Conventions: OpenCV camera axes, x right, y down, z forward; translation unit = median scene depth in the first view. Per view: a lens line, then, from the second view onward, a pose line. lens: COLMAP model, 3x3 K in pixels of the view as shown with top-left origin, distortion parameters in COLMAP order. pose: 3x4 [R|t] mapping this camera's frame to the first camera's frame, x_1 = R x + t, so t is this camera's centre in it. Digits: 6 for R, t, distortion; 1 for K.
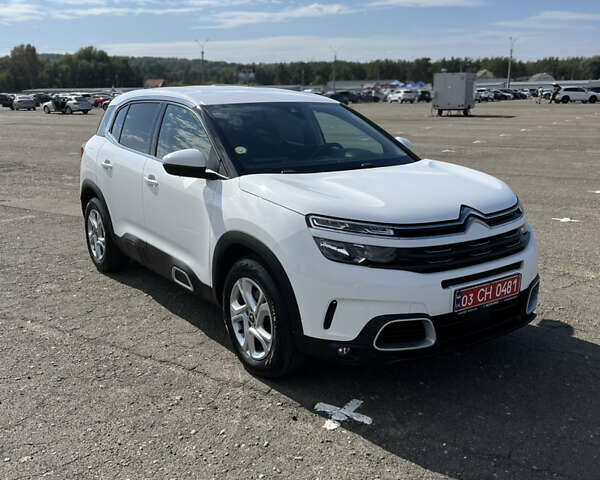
lens RADIAL K [[608.1, 0, 295.9], [0, 608.1, 237.0], [0, 0, 1]] dist [0.026502, 0.000000]
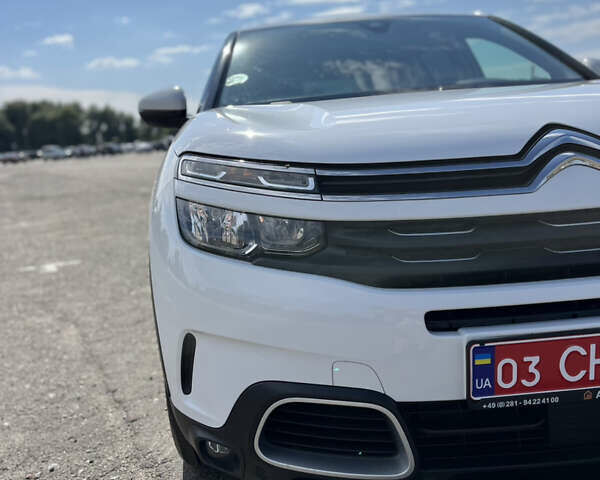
lens RADIAL K [[608.1, 0, 299.0], [0, 608.1, 243.2], [0, 0, 1]] dist [0.026502, 0.000000]
pose [[0.857981, 0.031187, -0.512734, 0.212698], [-0.042675, 0.999032, -0.010643, 0.021943], [0.511906, 0.031012, 0.858482, 0.373428]]
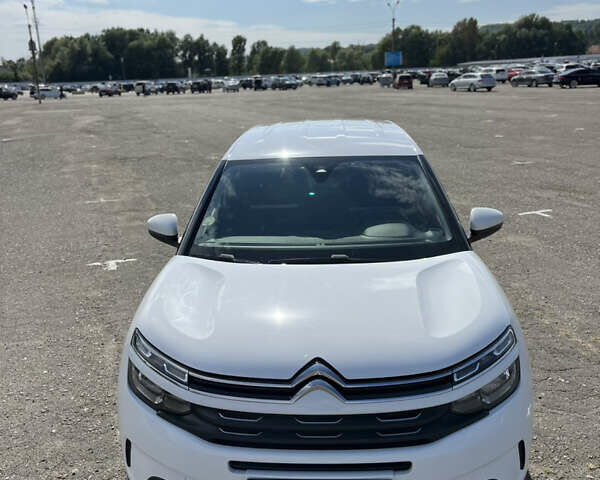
lens RADIAL K [[608.1, 0, 299.5], [0, 608.1, 239.8], [0, 0, 1]] dist [0.026502, 0.000000]
pose [[0.778343, 0.140900, -0.611824, 0.420359], [-0.107975, 0.990014, 0.090633, -0.156151], [0.618485, -0.004481, 0.785784, 0.278680]]
